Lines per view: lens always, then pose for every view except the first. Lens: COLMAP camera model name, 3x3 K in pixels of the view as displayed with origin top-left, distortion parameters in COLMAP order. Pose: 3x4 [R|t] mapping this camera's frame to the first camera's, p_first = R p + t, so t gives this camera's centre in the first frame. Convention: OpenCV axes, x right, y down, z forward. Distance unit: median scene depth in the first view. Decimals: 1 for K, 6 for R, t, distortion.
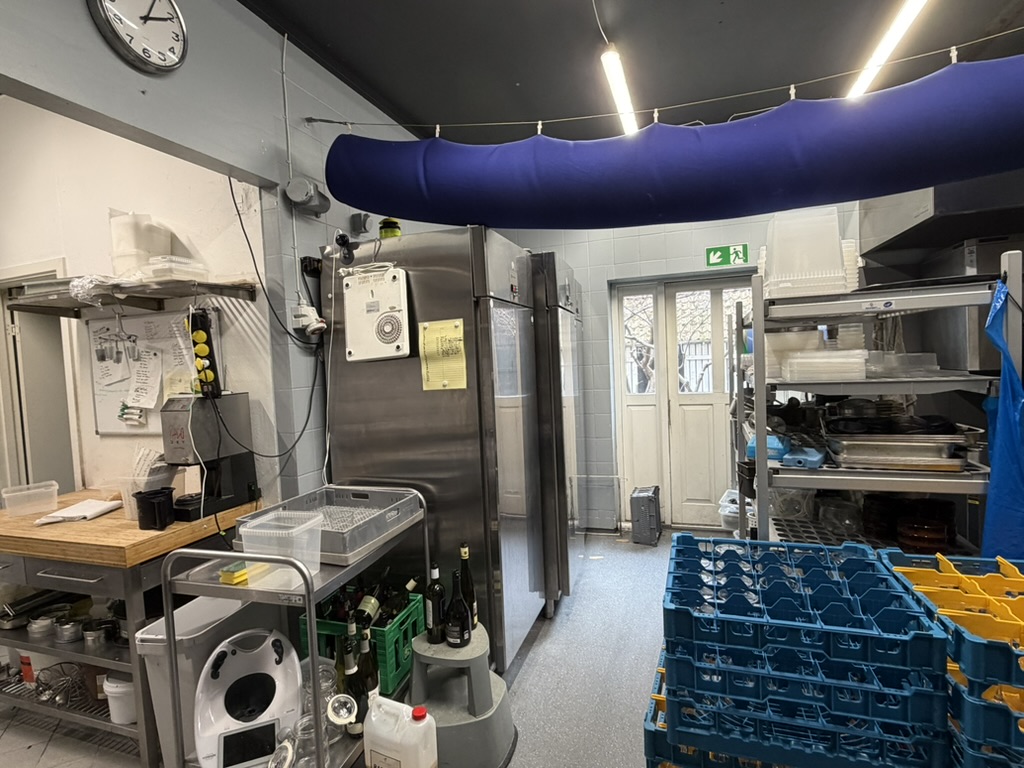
lens RADIAL K [[534.9, 0, 512.0], [0, 534.9, 384.0], [0, 0, 1]] dist [-0.001582, 0.001058]
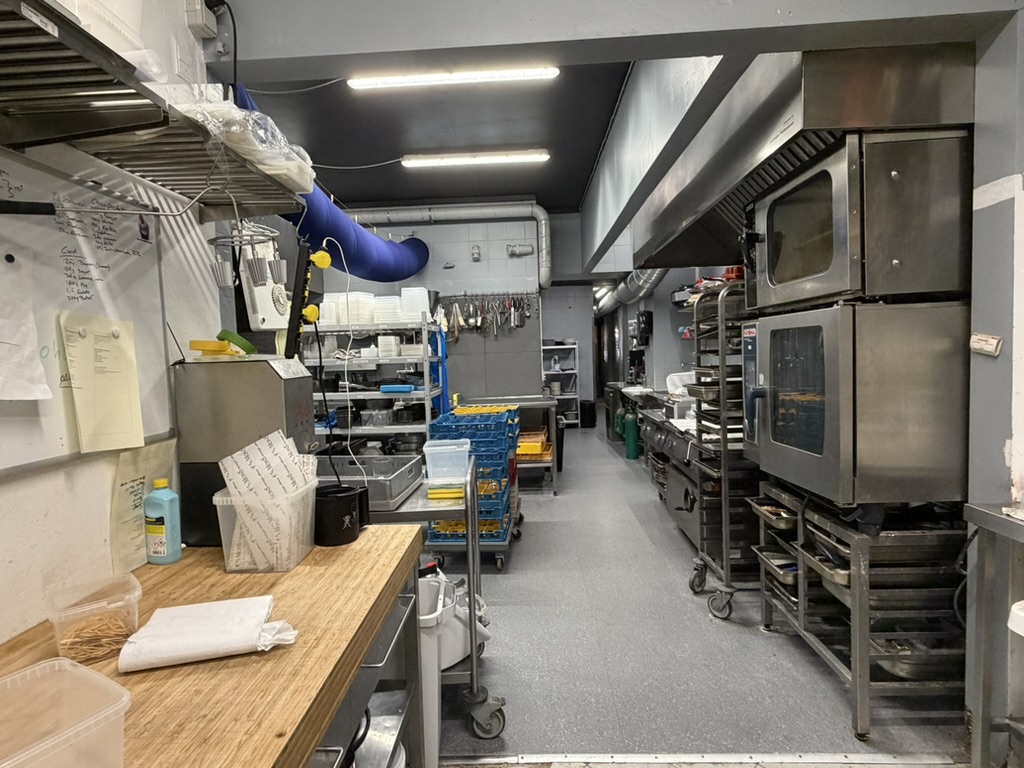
lens RADIAL K [[534.9, 0, 512.0], [0, 534.9, 384.0], [0, 0, 1]] dist [-0.001582, 0.001058]
pose [[-0.299318, 0.002937, 0.954149, -1.280028], [0.099189, 0.994673, 0.028054, 0.063546], [-0.948984, 0.103038, -0.298015, 0.894392]]
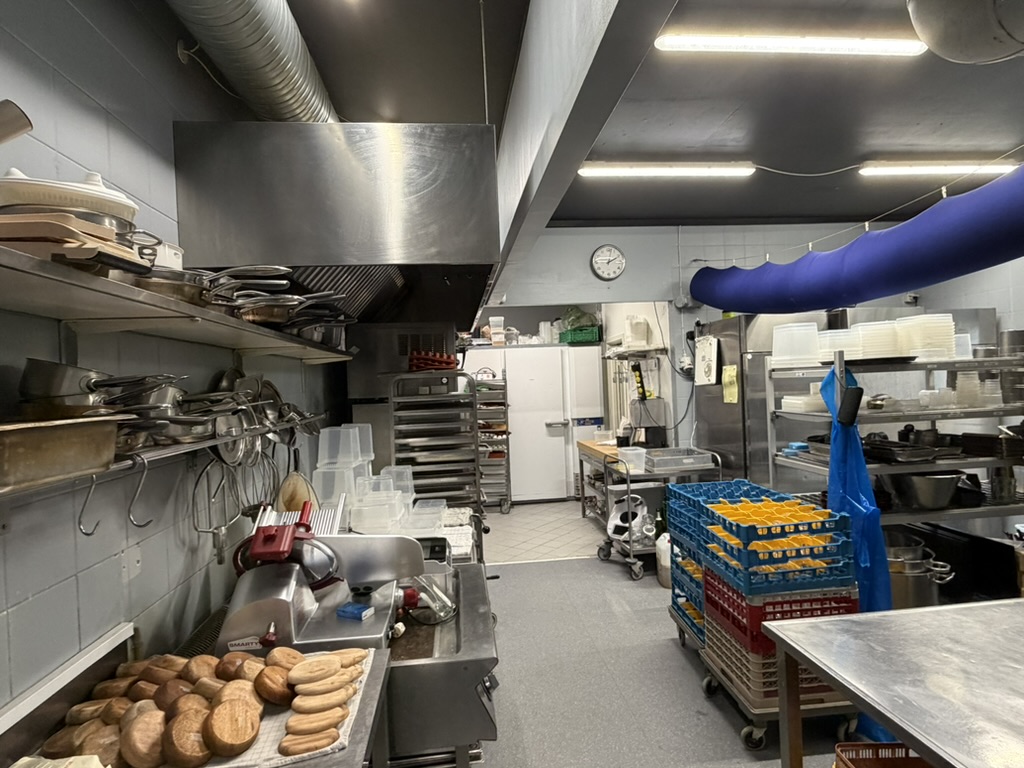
lens RADIAL K [[534.9, 0, 512.0], [0, 534.9, 384.0], [0, 0, 1]] dist [-0.001582, 0.001058]
pose [[0.432438, 0.033541, -0.901040, 1.208102], [-0.026098, 0.999355, 0.024675, -0.080602], [0.901286, 0.012845, 0.433034, -0.482628]]
